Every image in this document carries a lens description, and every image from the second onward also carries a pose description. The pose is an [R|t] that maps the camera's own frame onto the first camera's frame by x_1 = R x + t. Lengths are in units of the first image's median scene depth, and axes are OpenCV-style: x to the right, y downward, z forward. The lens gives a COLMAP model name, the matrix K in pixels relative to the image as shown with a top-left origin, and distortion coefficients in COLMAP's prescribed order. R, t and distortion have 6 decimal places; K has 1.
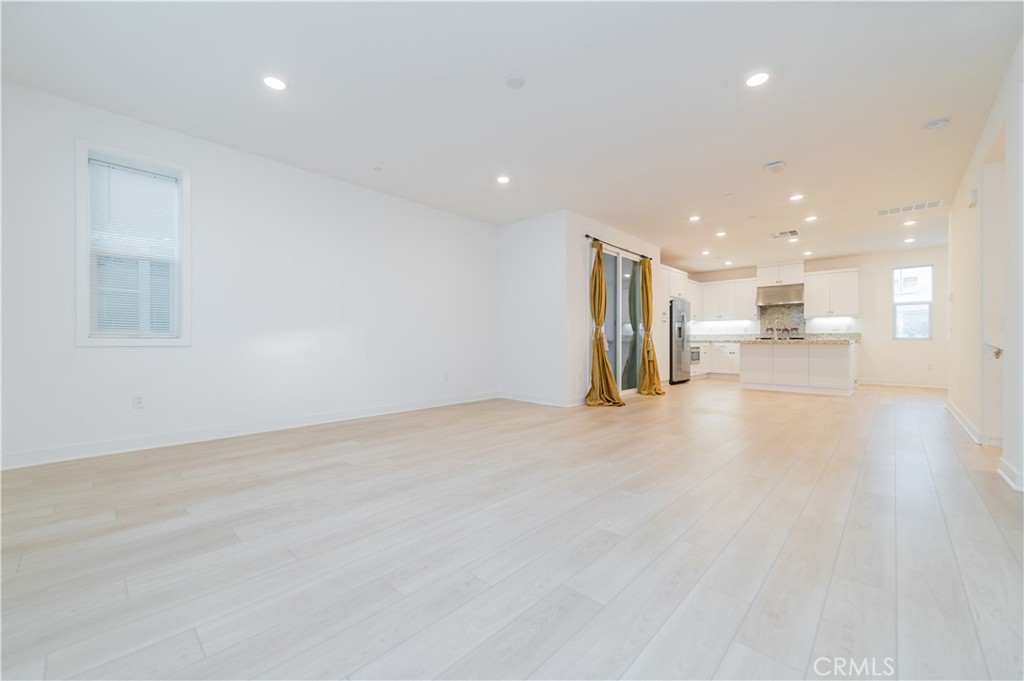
lens RADIAL K [[407.6, 0, 504.9], [0, 407.6, 342.3], [0, 0, 1]] dist [0.011011, -0.001947]
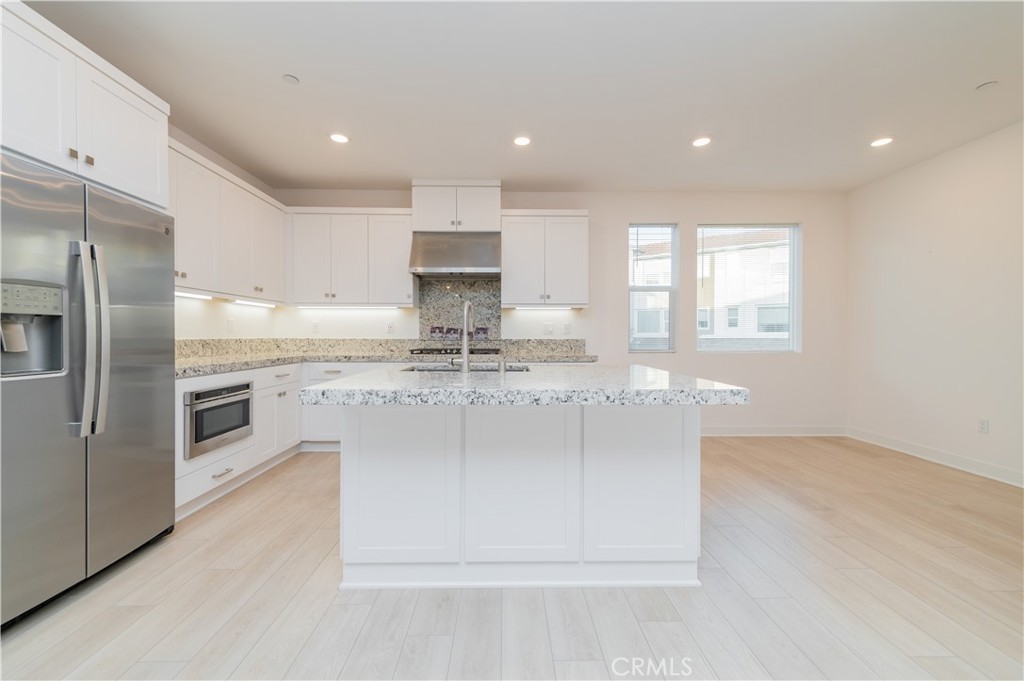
lens RADIAL K [[407.6, 0, 512.0], [0, 407.6, 338.7], [0, 0, 1]] dist [0.011011, -0.001947]
pose [[0.711064, -0.002236, 0.703124, 0.409611], [-0.003180, 0.999974, 0.006395, -0.025781], [-0.703120, -0.006783, 0.711039, 0.655018]]
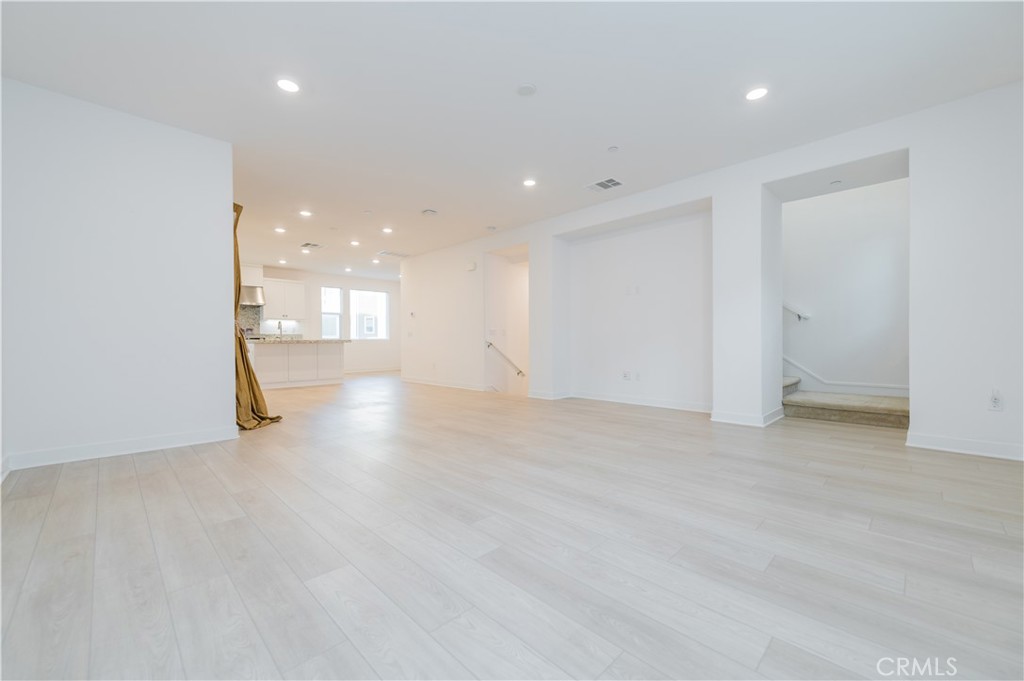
lens RADIAL K [[407.6, 0, 521.9], [0, 407.6, 336.2], [0, 0, 1]] dist [0.011011, -0.001947]
pose [[0.016342, 0.011103, 0.999805, -0.314736], [0.005210, 0.999924, -0.011189, -0.000358], [-0.999853, 0.005392, 0.016283, 0.308770]]
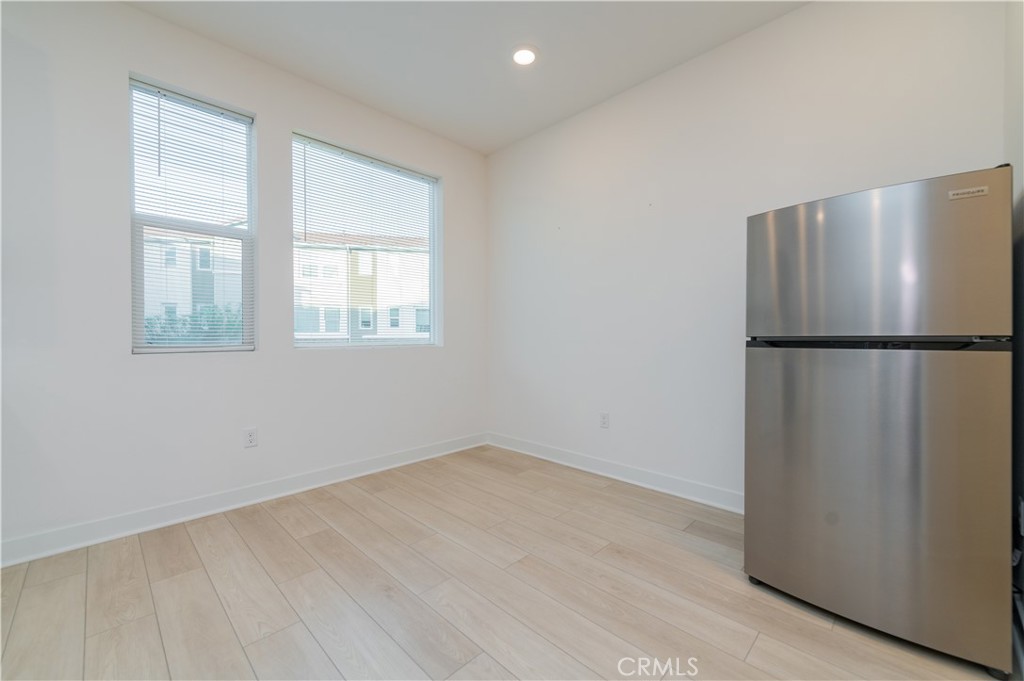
lens RADIAL K [[407.6, 0, 517.4], [0, 407.6, 338.4], [0, 0, 1]] dist [0.011011, -0.001947]
pose [[0.015670, 0.000153, 0.999877, 0.628970], [0.001473, 0.999999, -0.000176, -0.014126], [-0.999876, 0.001475, 0.015670, 0.685926]]
